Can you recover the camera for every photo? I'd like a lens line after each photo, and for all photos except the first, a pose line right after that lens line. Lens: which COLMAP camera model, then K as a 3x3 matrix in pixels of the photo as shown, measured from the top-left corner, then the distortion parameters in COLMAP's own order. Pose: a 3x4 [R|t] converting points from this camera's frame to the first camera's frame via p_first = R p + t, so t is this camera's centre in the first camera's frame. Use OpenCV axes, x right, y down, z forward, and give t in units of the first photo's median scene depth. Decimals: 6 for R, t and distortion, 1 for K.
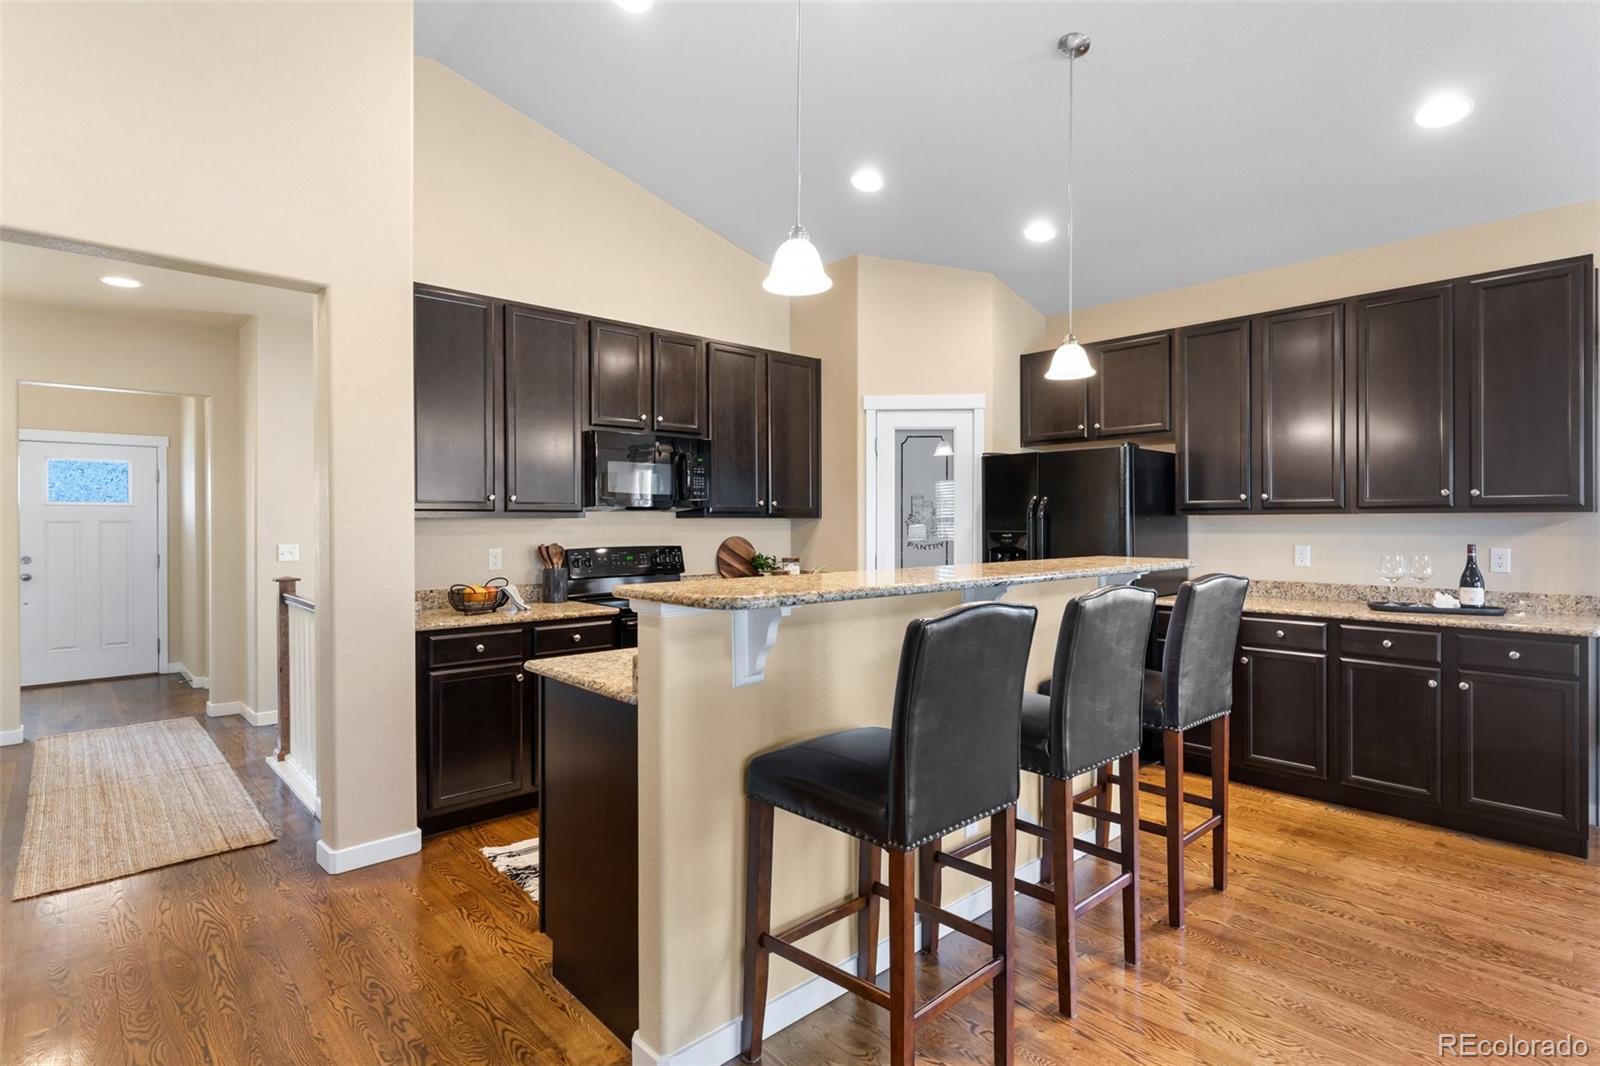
lens RADIAL K [[800.7, 0, 799.3], [0, 800.7, 526.4], [0, 0, 1]] dist [0.001820, 0.000115]
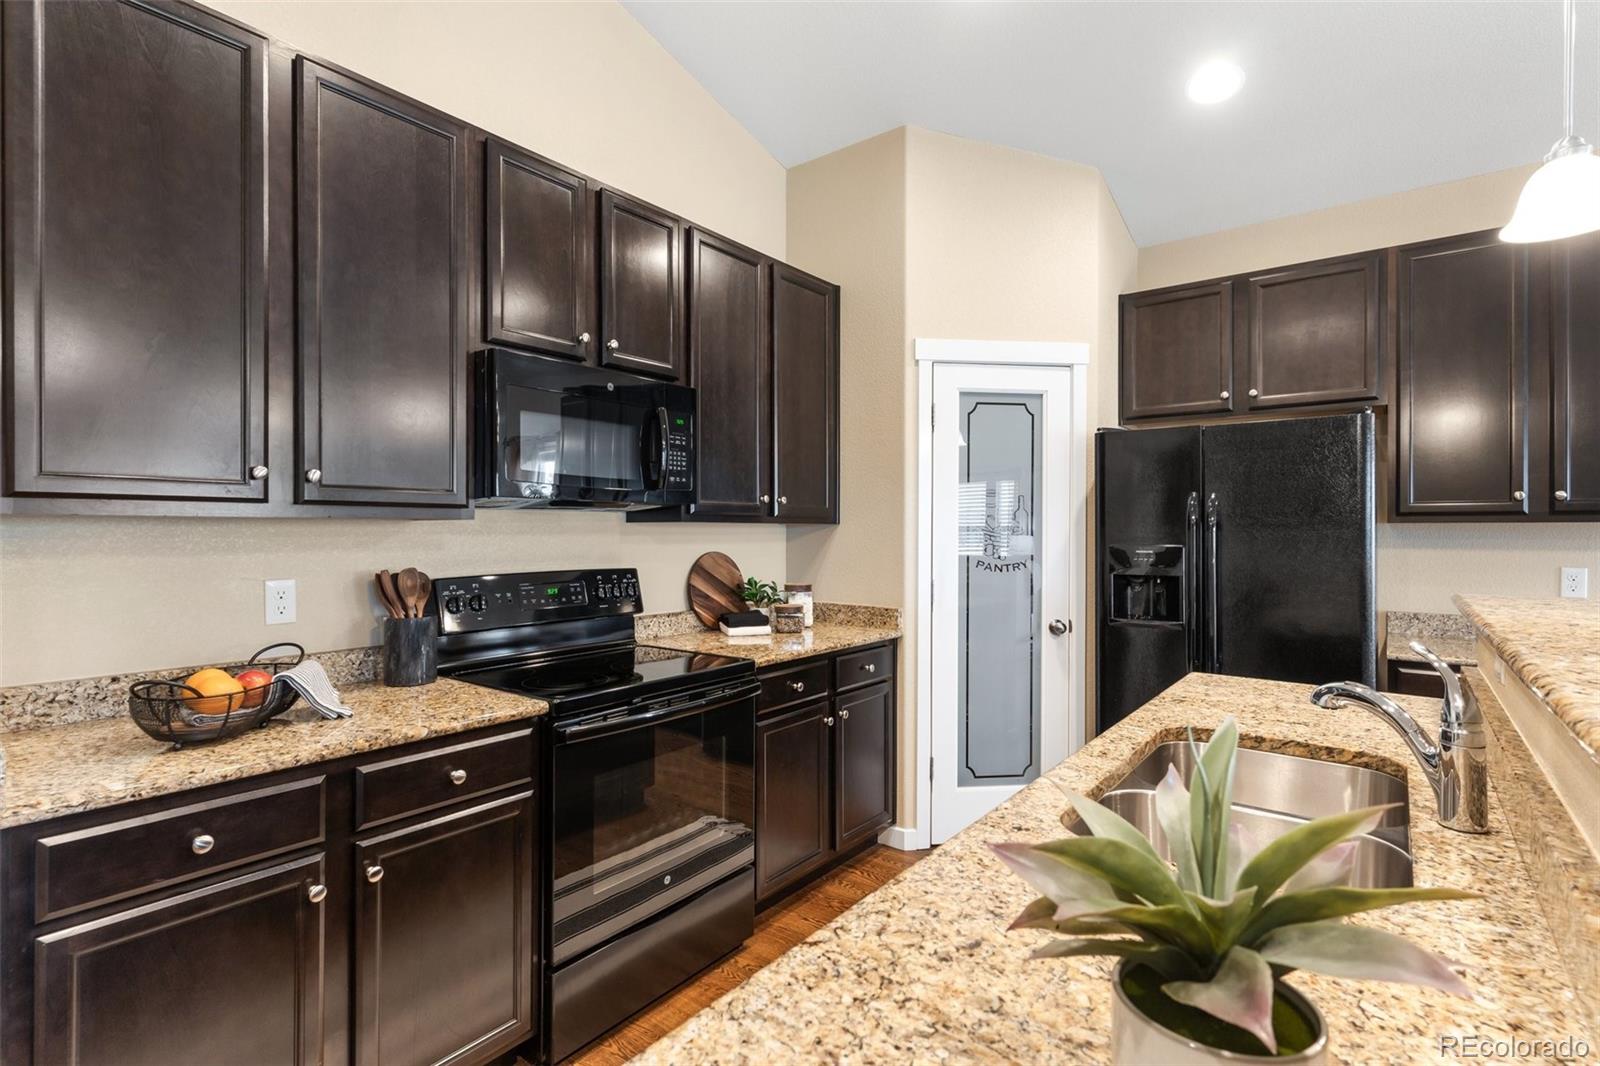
lens RADIAL K [[763.7, 0, 797.7], [0, 763.7, 530.9], [0, 0, 1]] dist [0.001677, 0.000034]
pose [[0.986181, 0.004937, 0.165596, -0.137241], [-0.004178, 0.999979, -0.004929, -0.001738], [-0.165616, 0.004169, 0.986181, 0.461118]]
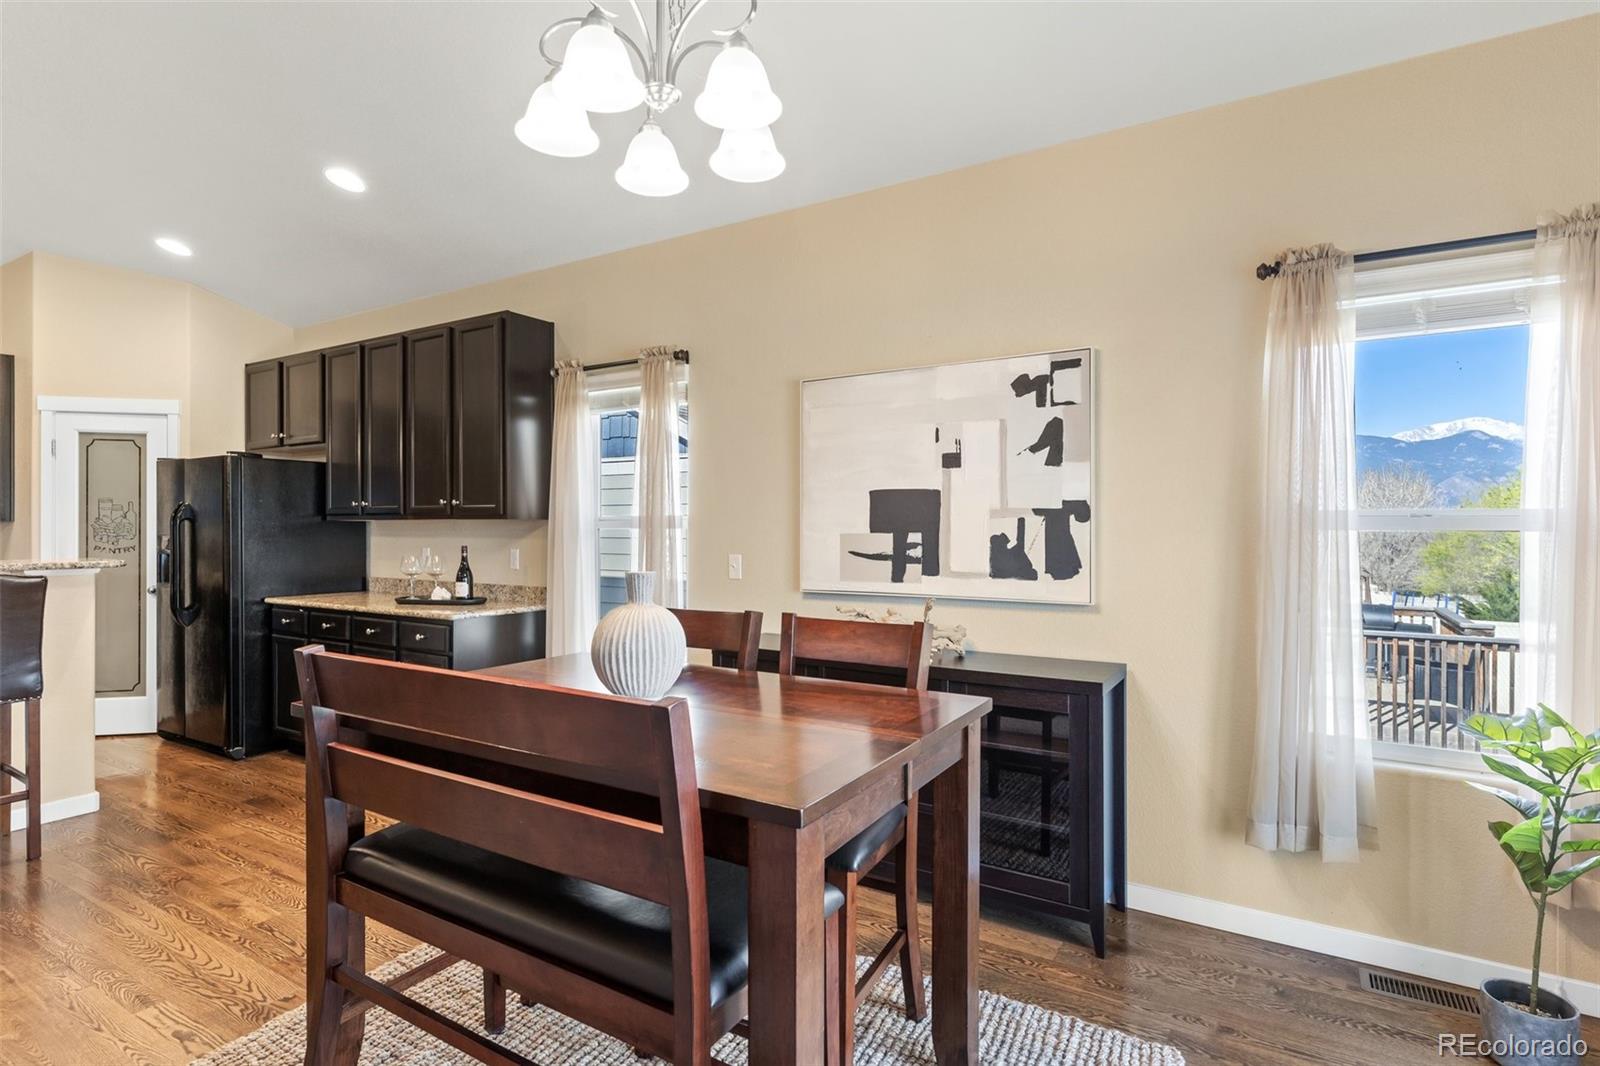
lens RADIAL K [[807.5, 0, 803.0], [0, 807.5, 532.6], [0, 0, 1]] dist [0.003456, 0.000692]
pose [[0.962115, 0.002336, 0.272635, 0.825575], [-0.002525, 0.999997, 0.000341, 0.000761], [-0.272633, -0.001017, 0.962117, -0.241757]]
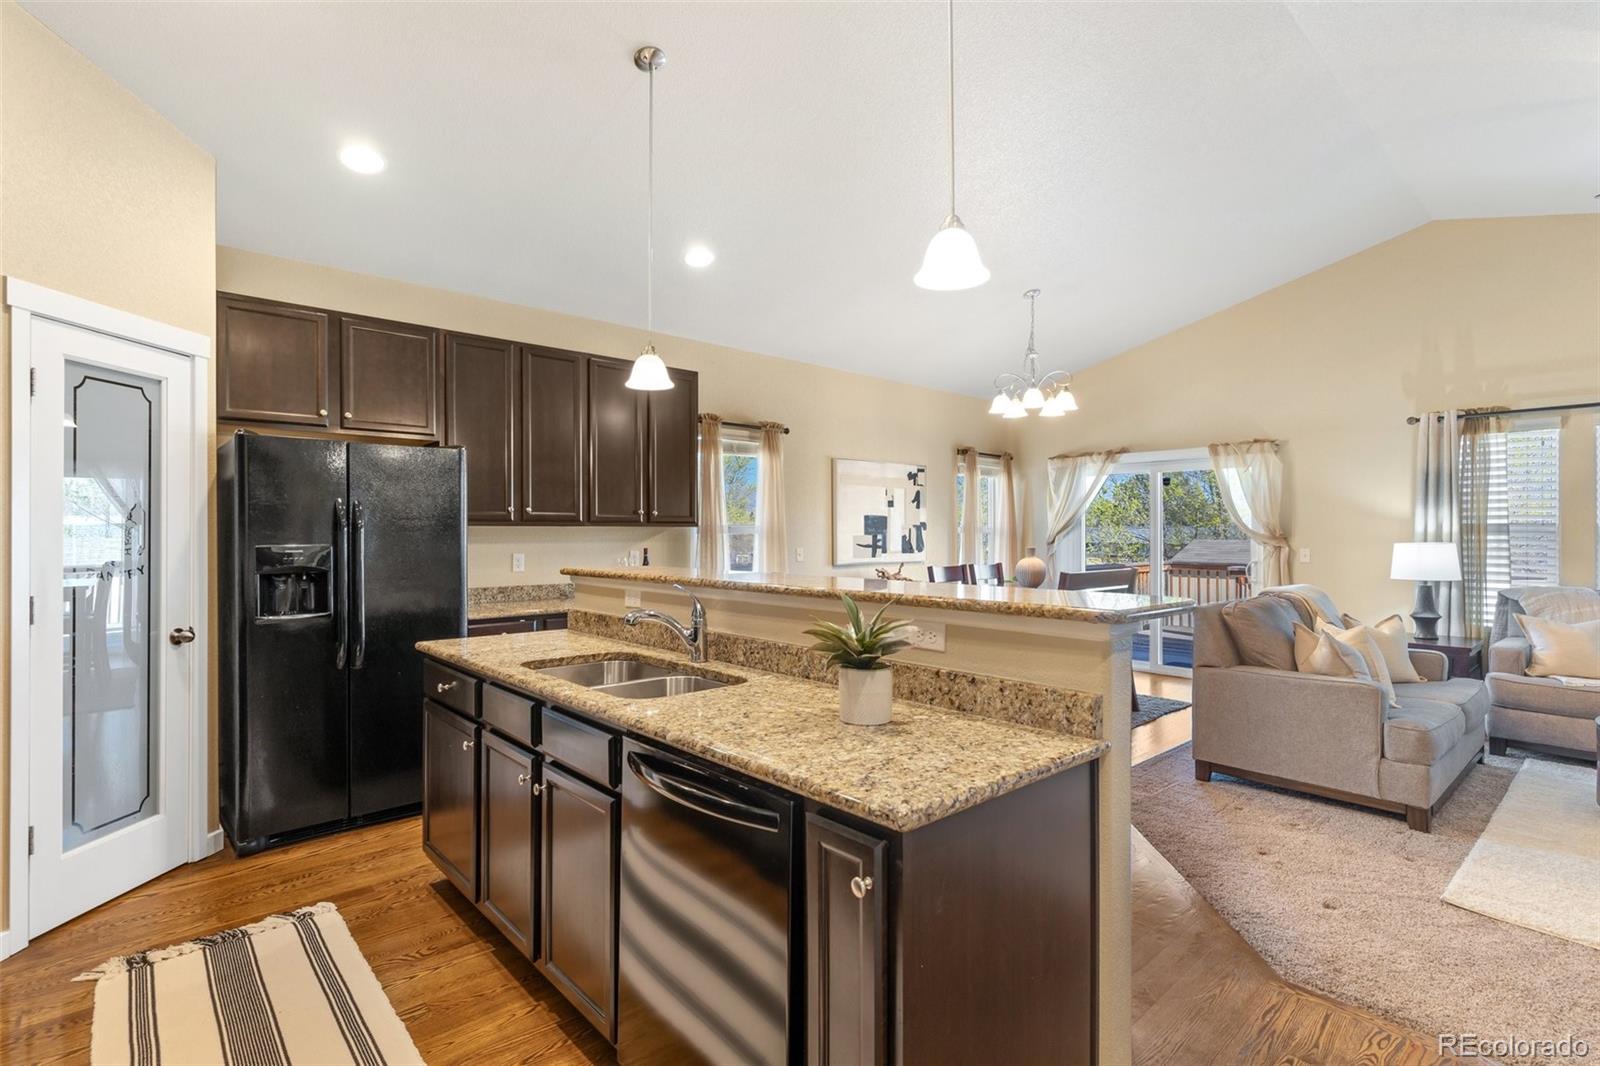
lens RADIAL K [[763.7, 0, 797.7], [0, 763.7, 530.9], [0, 0, 1]] dist [0.001677, 0.000034]
pose [[0.010489, 0.003552, 0.999939, -0.447243], [0.005104, 0.999980, -0.003606, -0.002284], [-0.999932, 0.005141, 0.010471, 0.590574]]
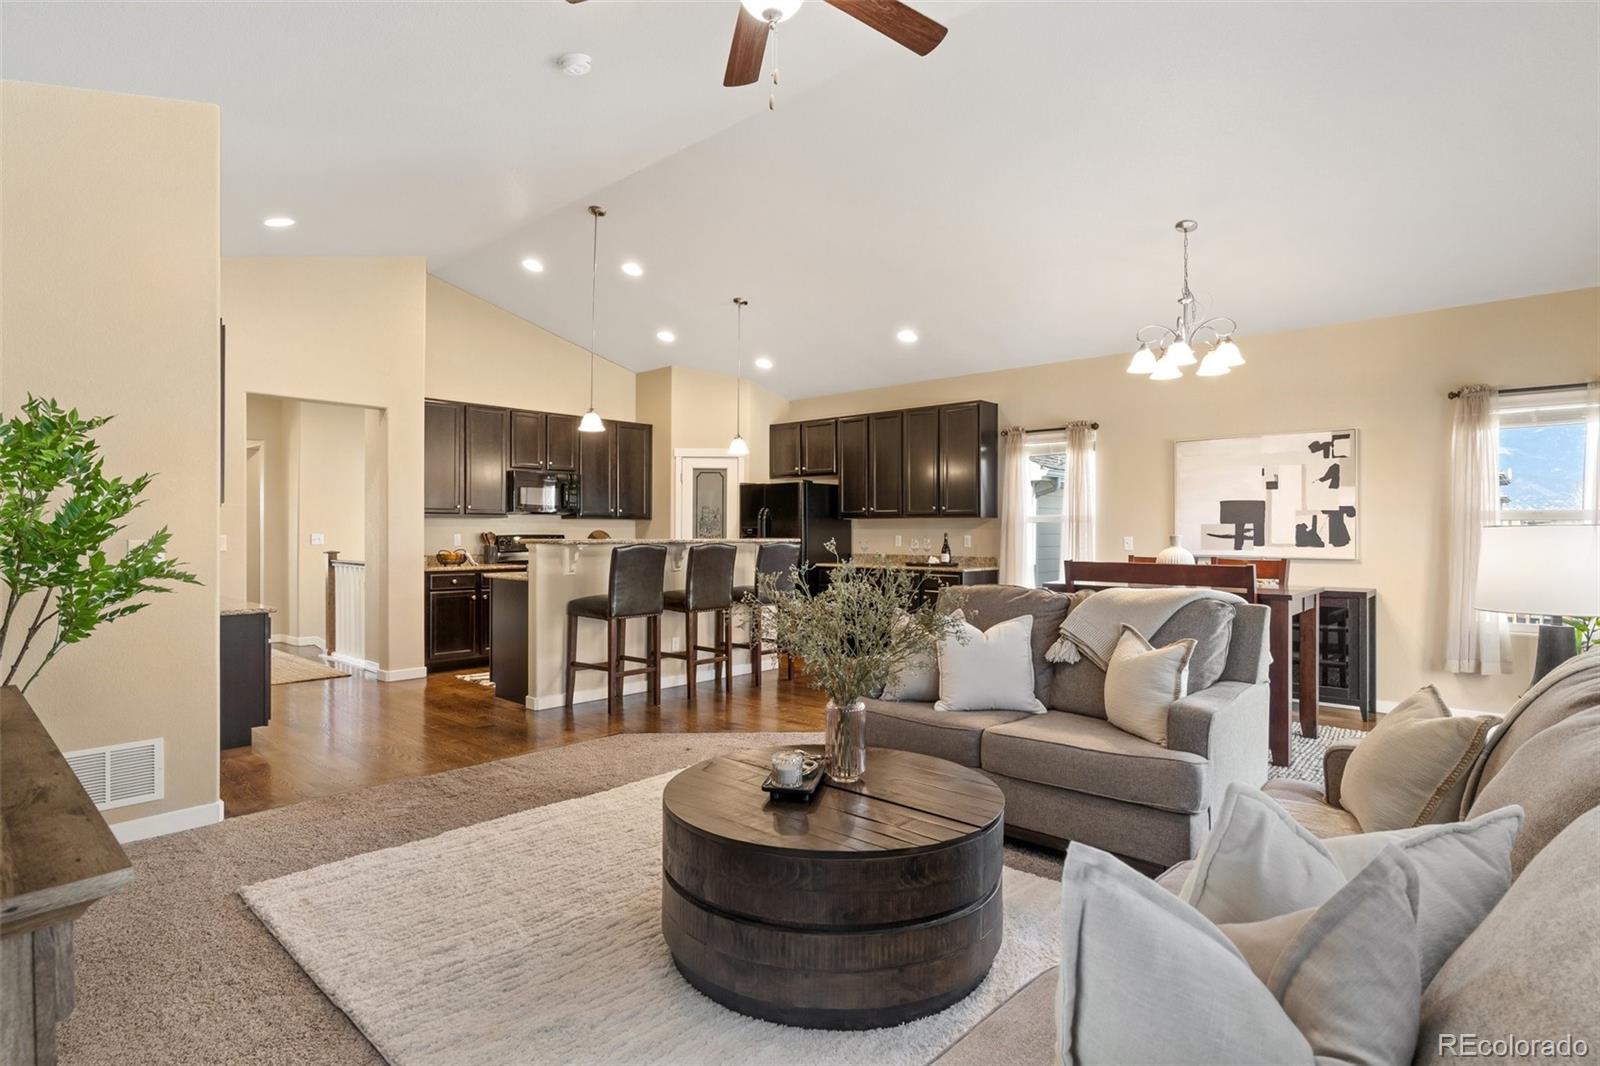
lens RADIAL K [[826.1, 0, 800.0], [0, 826.1, 533.0], [0, 0, 1]] dist [-0.001676, -0.000389]
pose [[0.996418, 0.005746, 0.084368, 0.233072], [-0.005412, 0.999977, -0.004188, 0.027534], [-0.084390, 0.003717, 0.996426, -0.913635]]
